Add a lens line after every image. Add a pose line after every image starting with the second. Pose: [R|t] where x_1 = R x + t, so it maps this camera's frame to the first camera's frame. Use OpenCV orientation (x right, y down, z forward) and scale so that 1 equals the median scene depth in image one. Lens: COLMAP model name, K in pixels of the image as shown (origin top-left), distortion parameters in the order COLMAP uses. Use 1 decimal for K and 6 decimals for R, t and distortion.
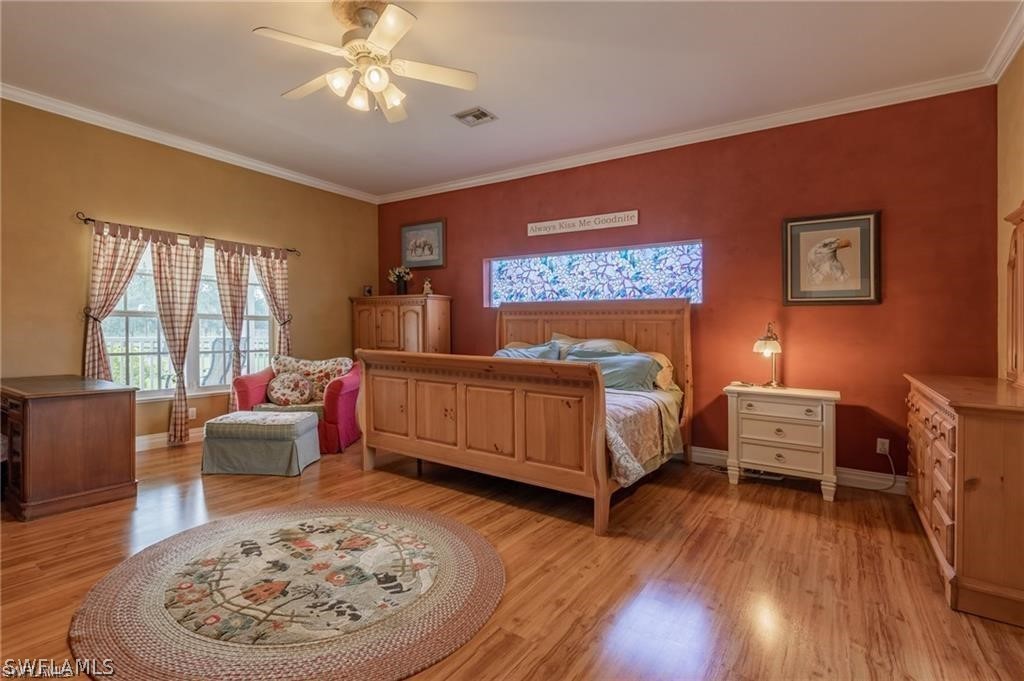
lens RADIAL K [[487.9, 0, 509.7], [0, 487.9, 363.2], [0, 0, 1]] dist [-0.028154, 0.000134]
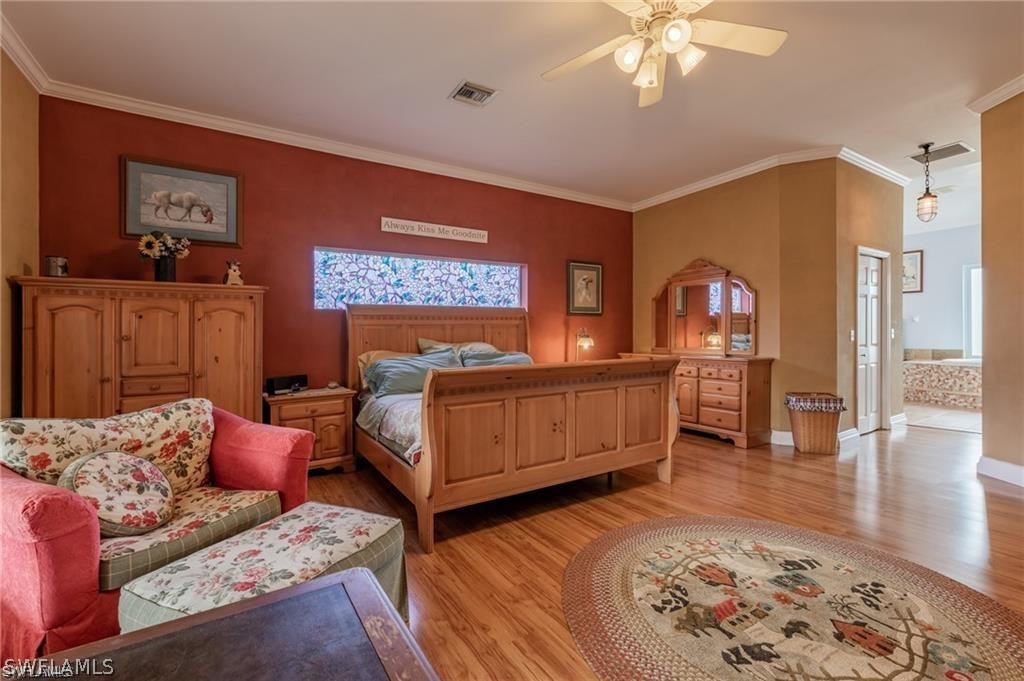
lens RADIAL K [[425.1, 0, 493.7], [0, 425.1, 337.4], [0, 0, 1]] dist [0.016743, -0.004989]
pose [[0.418737, -0.030292, 0.907602, -0.783986], [0.076257, 0.997086, -0.001903, -0.064664], [-0.904900, 0.070008, 0.419827, 0.655546]]
